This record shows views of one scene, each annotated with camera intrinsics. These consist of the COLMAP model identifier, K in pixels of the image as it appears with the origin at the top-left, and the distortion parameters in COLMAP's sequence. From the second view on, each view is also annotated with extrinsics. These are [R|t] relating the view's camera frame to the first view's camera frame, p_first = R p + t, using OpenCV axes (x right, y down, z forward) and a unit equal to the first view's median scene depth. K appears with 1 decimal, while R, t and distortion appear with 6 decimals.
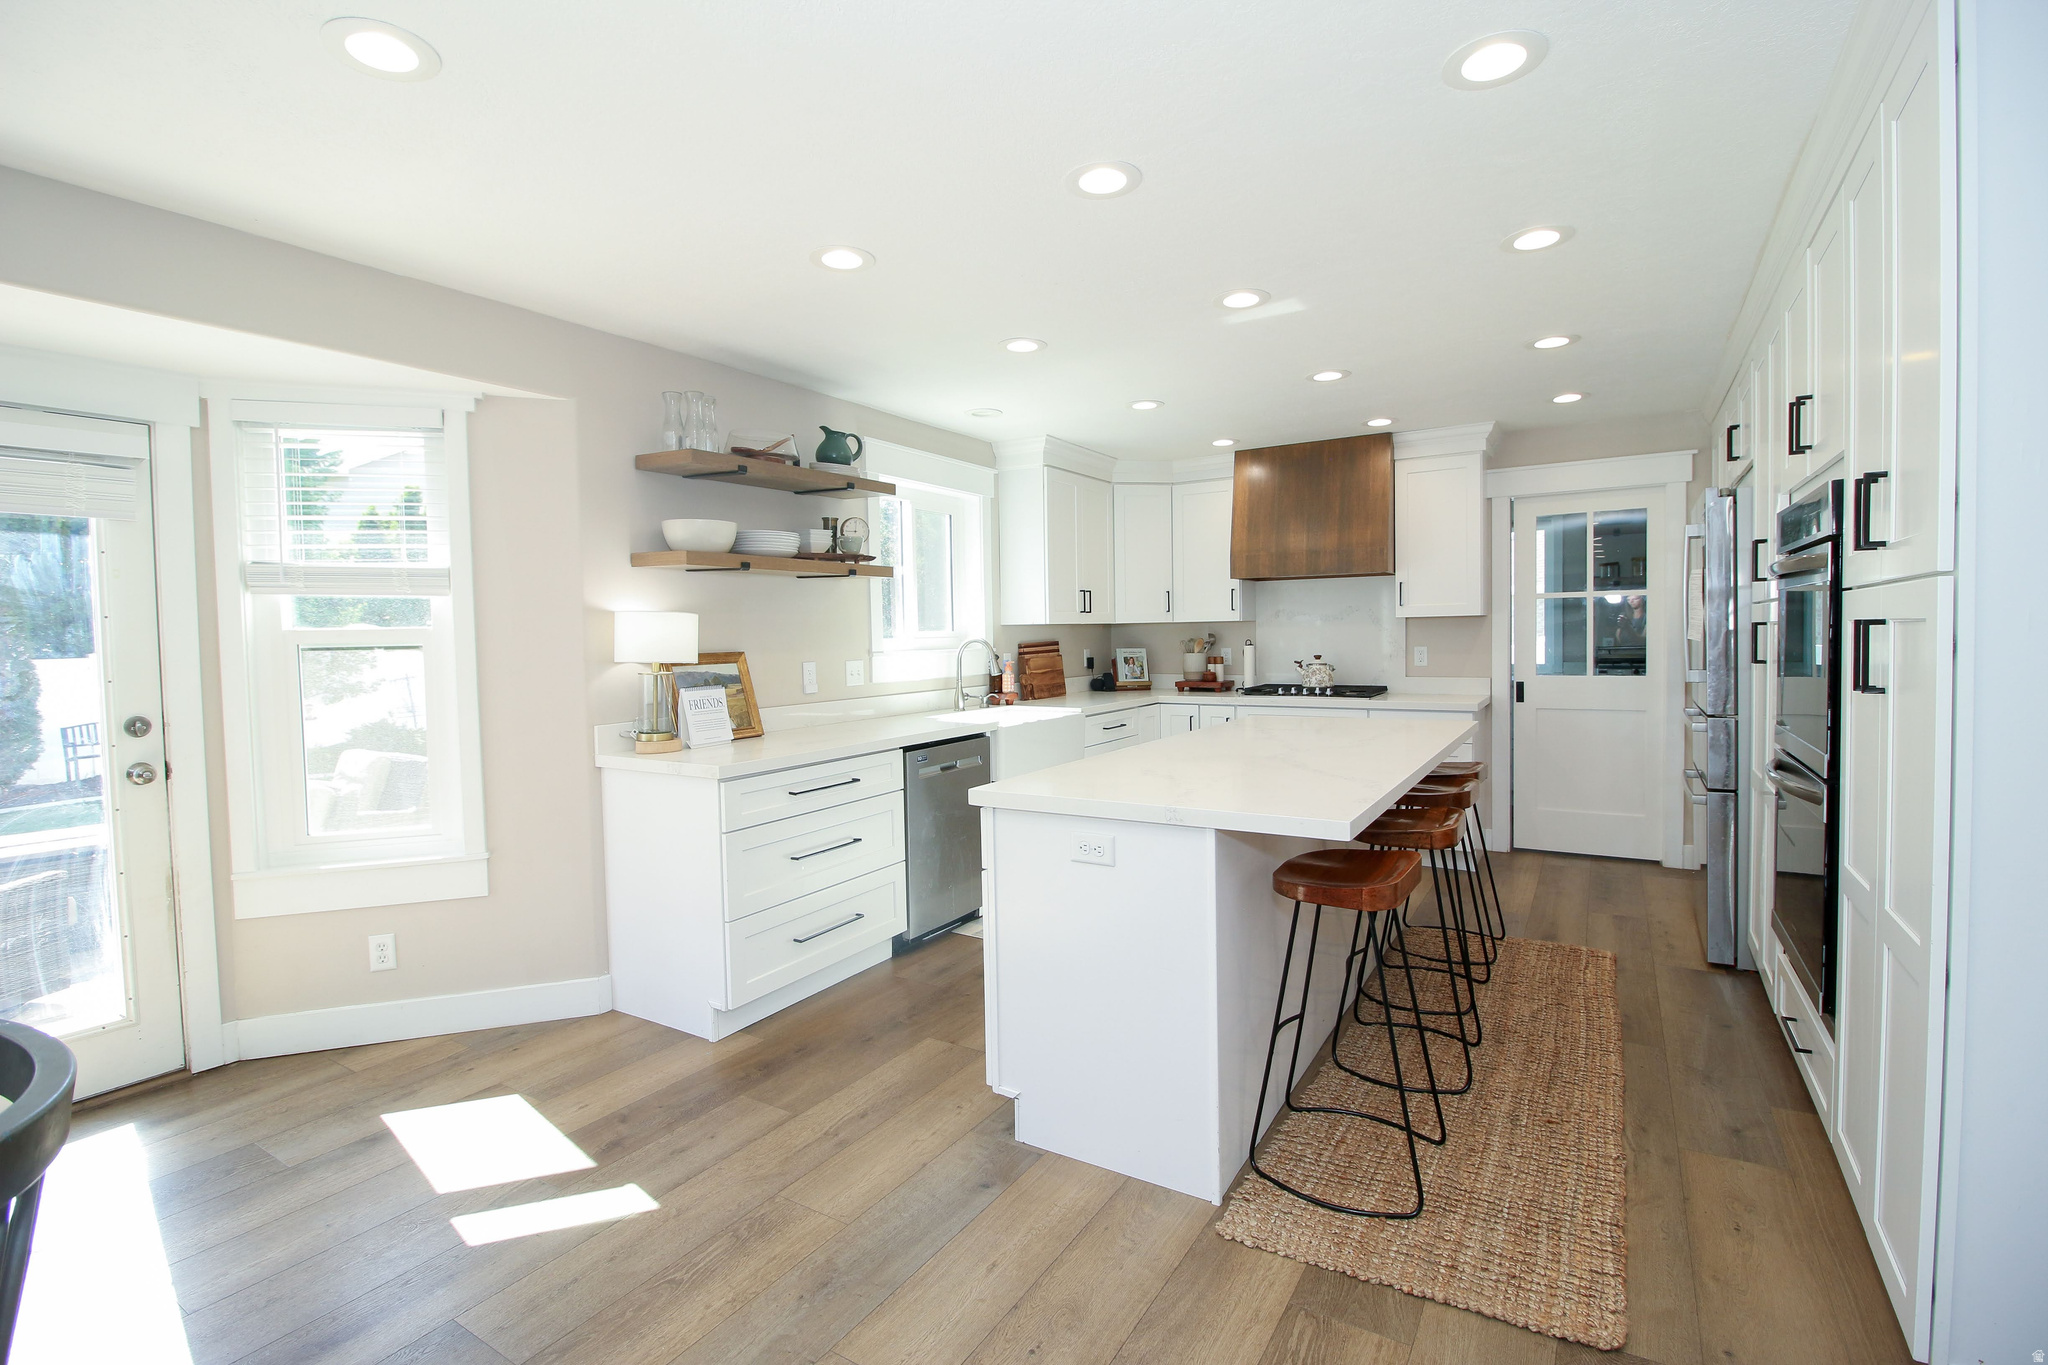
lens RADIAL K [[935.2, 0, 1023.5], [0, 935.2, 669.0], [0, 0, 1]] dist [-0.004714, -0.010987]
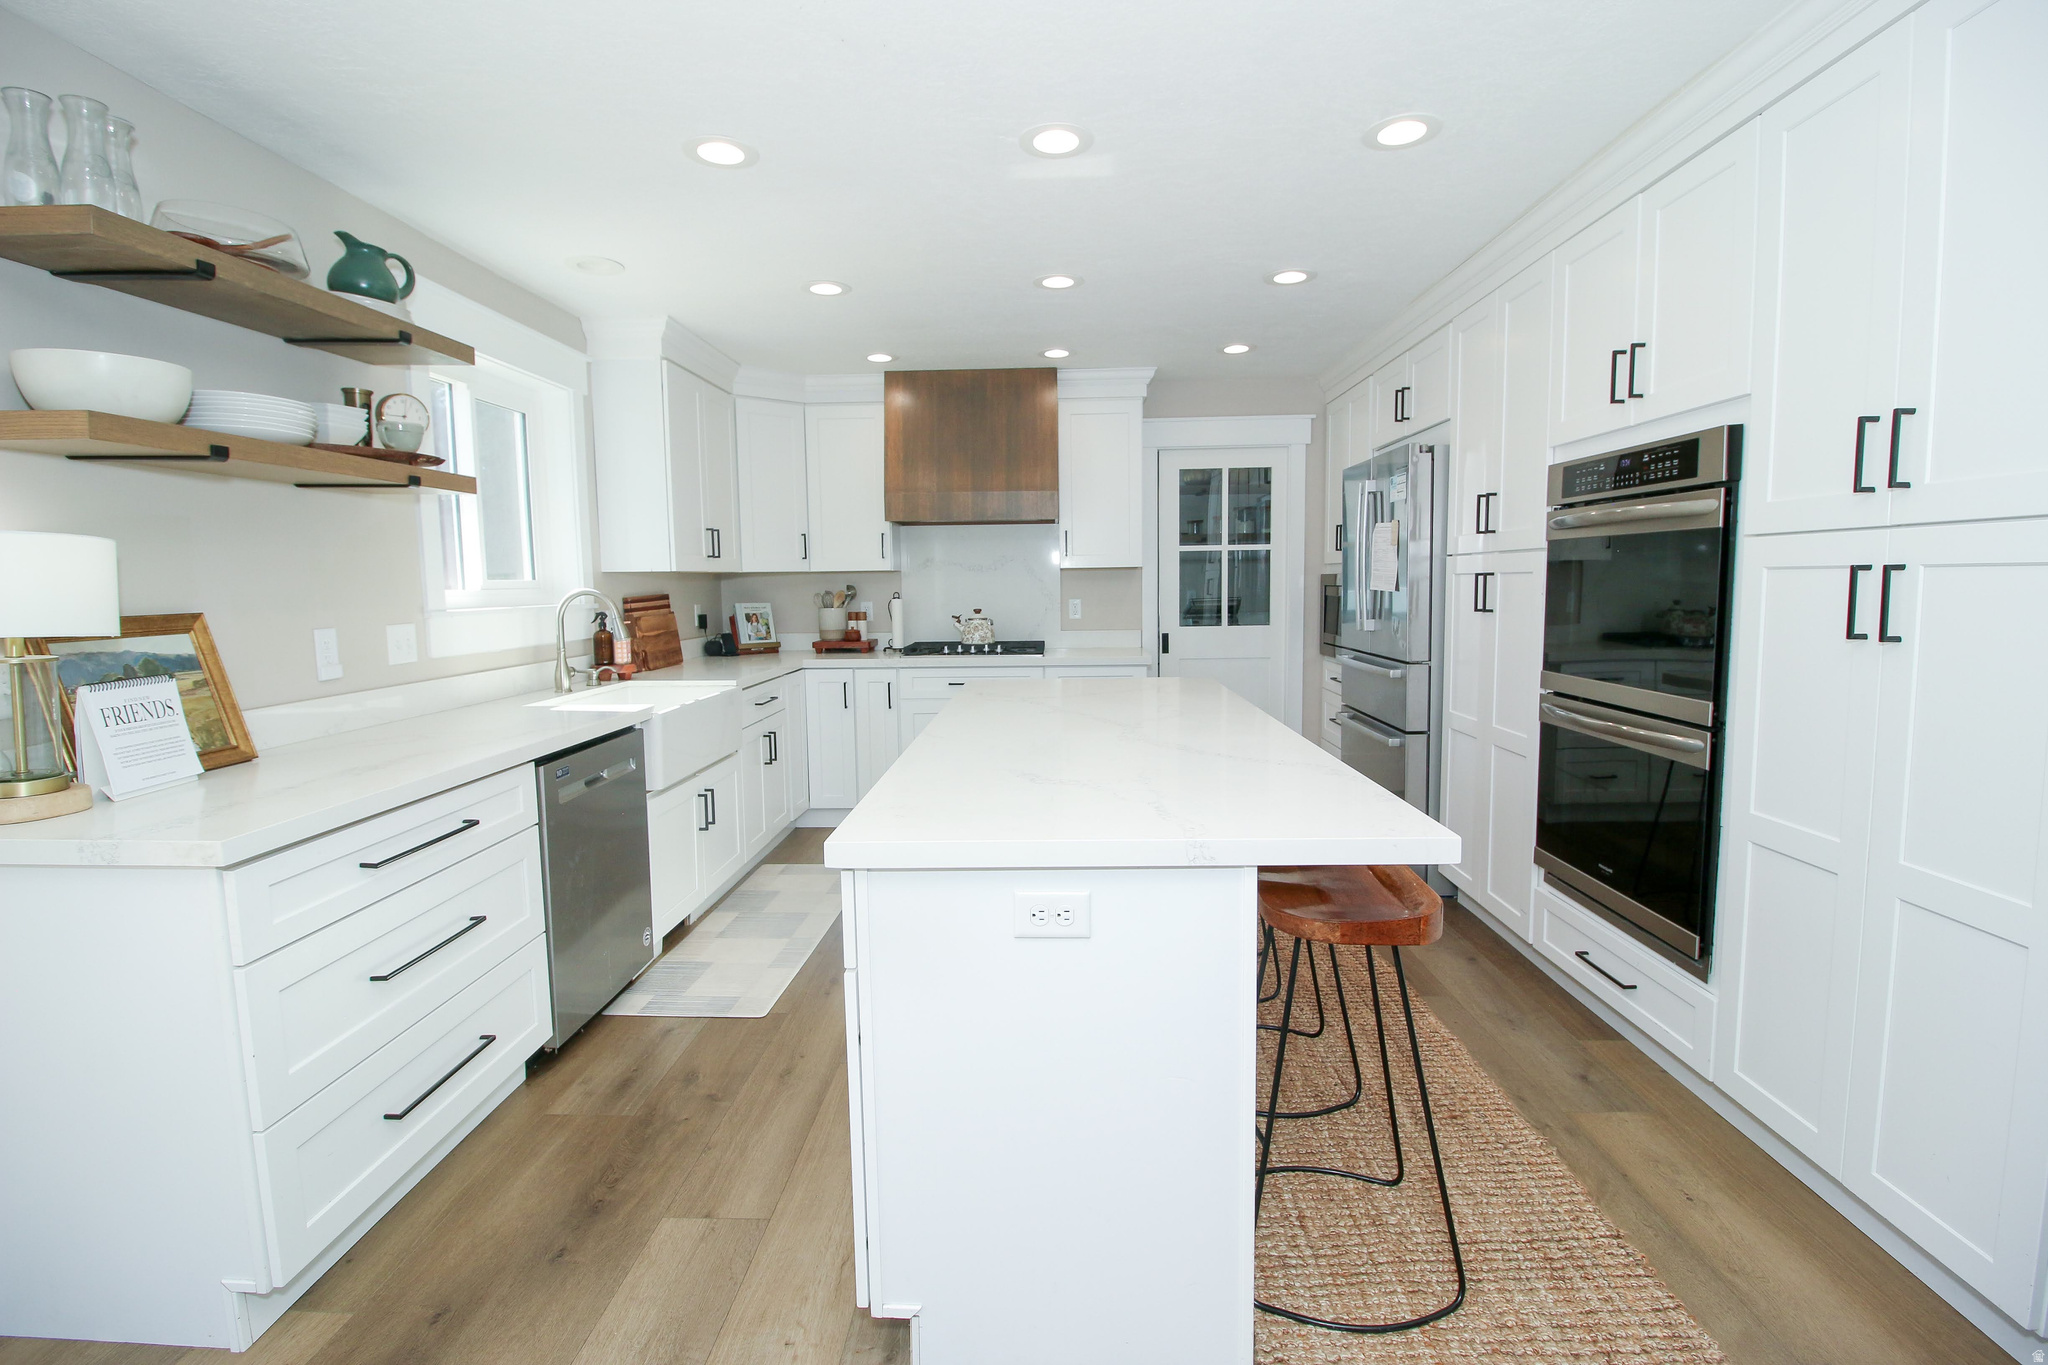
lens RADIAL K [[935.2, 0, 1026.7], [0, 935.2, 670.6], [0, 0, 1]] dist [-0.004714, -0.010987]
pose [[0.865918, -0.042198, 0.498403, -0.111756], [0.017466, 0.998378, 0.054183, -0.003813], [-0.499881, -0.038213, 0.865251, 0.205825]]
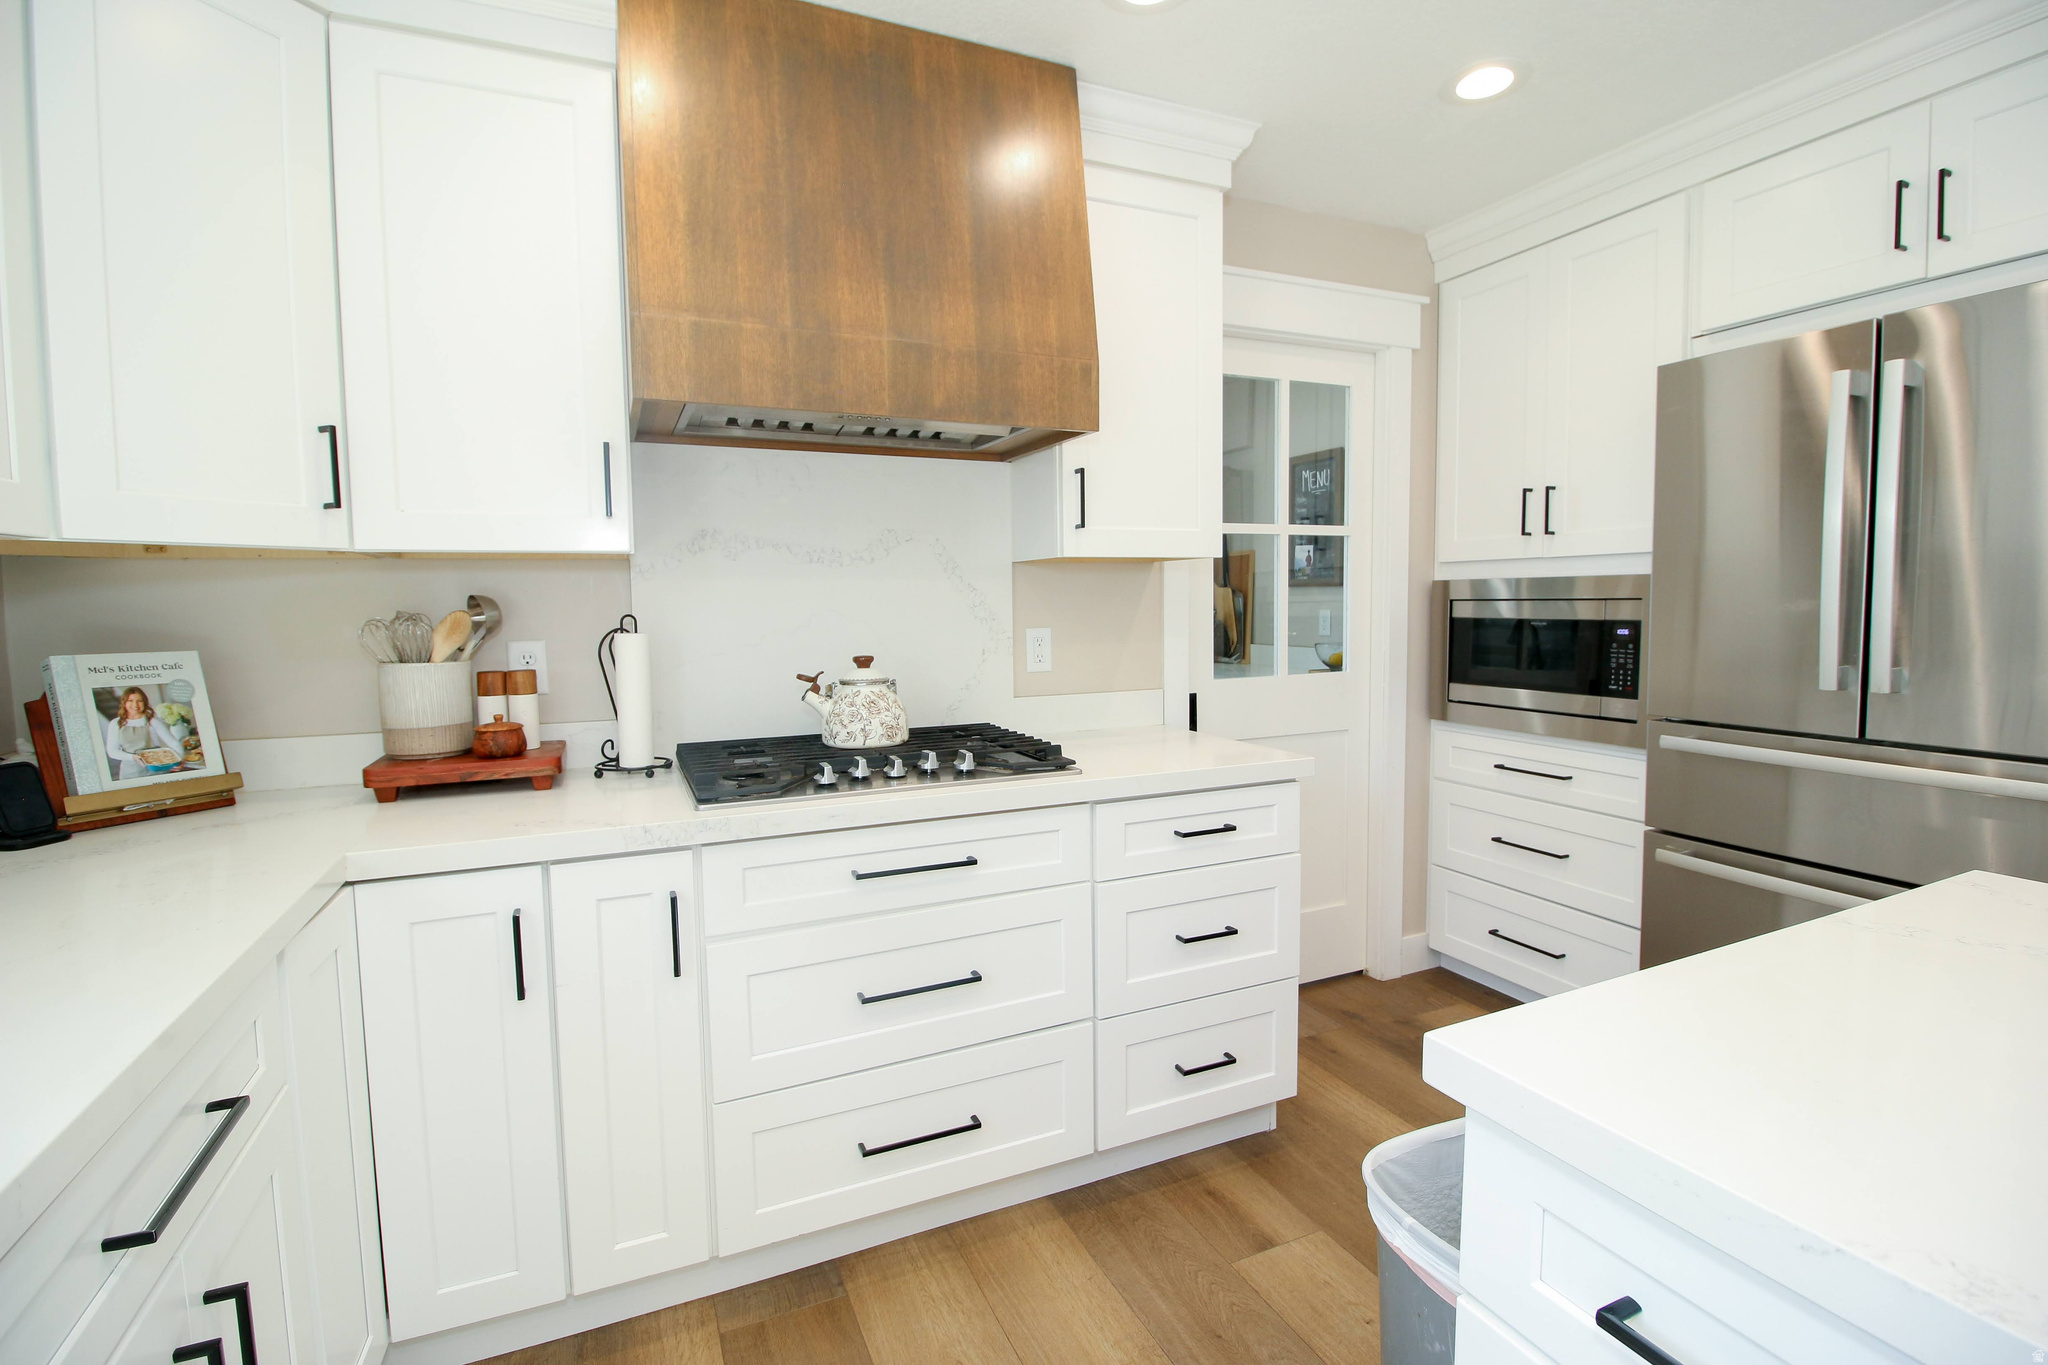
lens RADIAL K [[935.2, 0, 1024.1], [0, 935.2, 667.8], [0, 0, 1]] dist [-0.004714, -0.010987]
pose [[0.558507, -0.049352, 0.828030, 0.055823], [0.034607, 0.998746, 0.036184, -0.023516], [-0.828777, 0.008447, 0.559515, 0.829911]]
